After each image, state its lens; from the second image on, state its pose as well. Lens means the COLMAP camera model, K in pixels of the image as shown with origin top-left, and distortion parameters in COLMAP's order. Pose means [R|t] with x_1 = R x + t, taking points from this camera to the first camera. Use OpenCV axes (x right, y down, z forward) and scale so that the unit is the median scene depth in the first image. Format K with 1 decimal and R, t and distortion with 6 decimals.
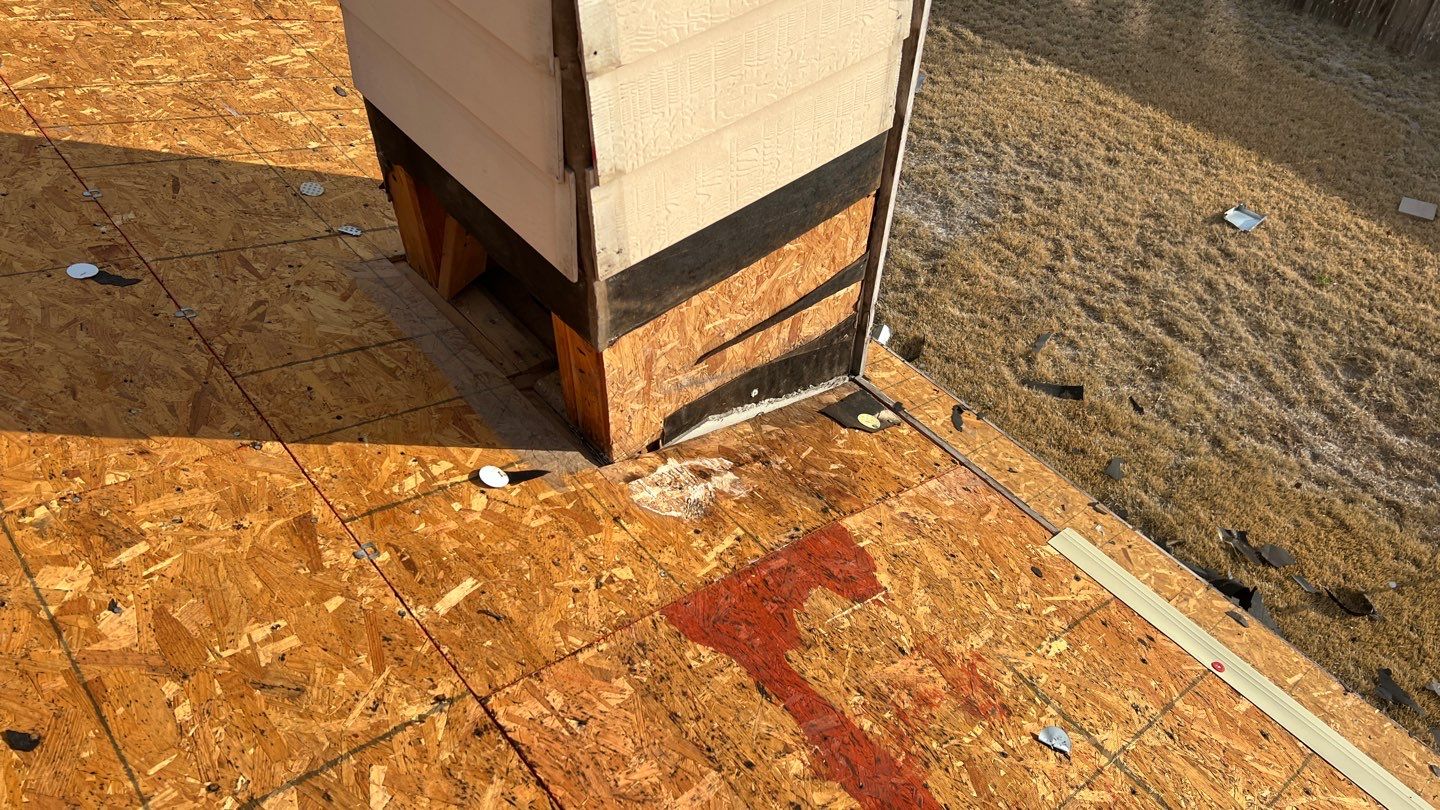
lens RADIAL K [[1095.1, 0, 714.5], [0, 1095.1, 404.0], [0, 0, 1]] dist [0.051409, -0.056104]
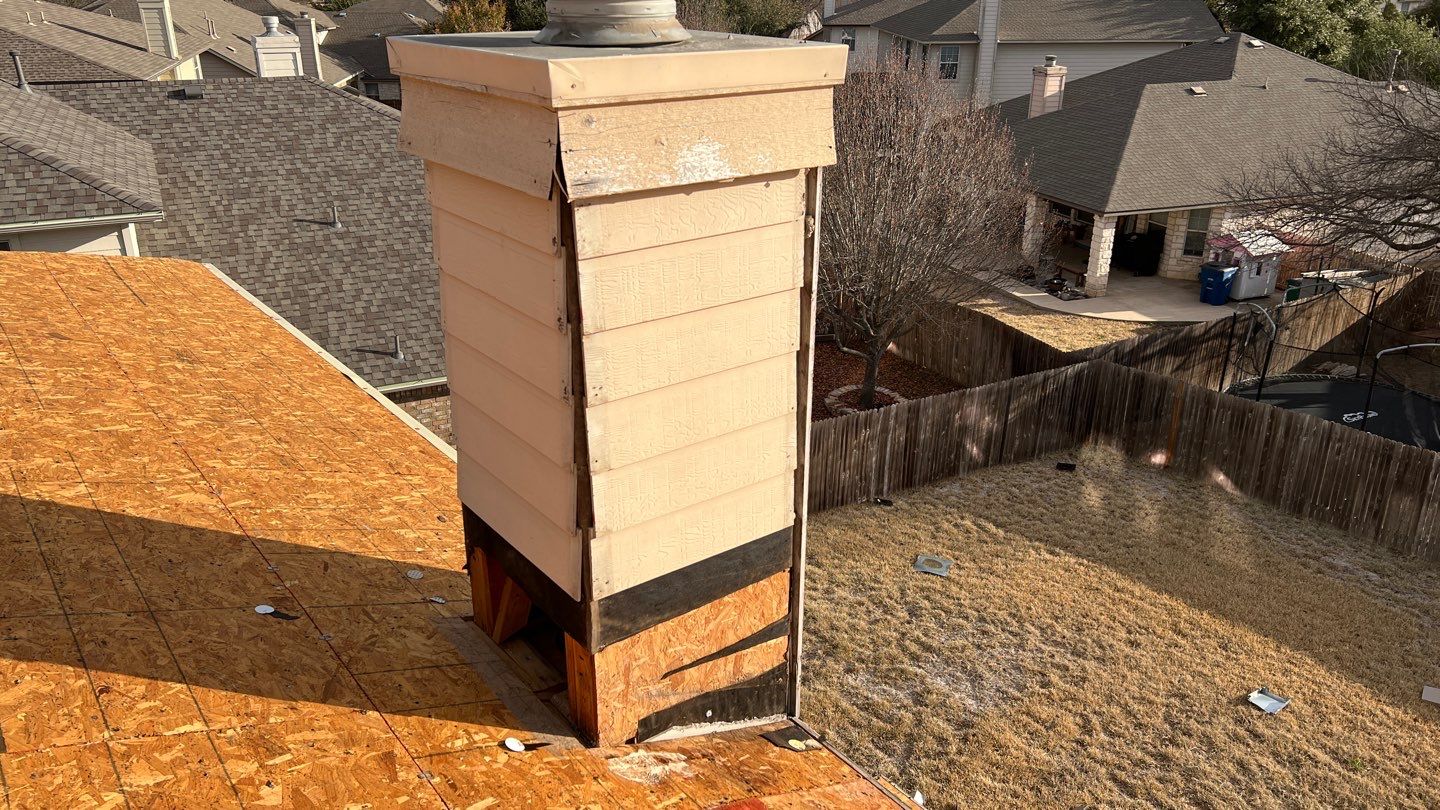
lens RADIAL K [[1095.1, 0, 714.4], [0, 1095.1, 413.4], [0, 0, 1]] dist [0.051409, -0.056104]
pose [[0.998204, 0.012417, -0.058602, 0.114605], [-0.035866, 0.907439, -0.418651, 0.215936], [0.047979, 0.420001, 0.906255, -0.398299]]
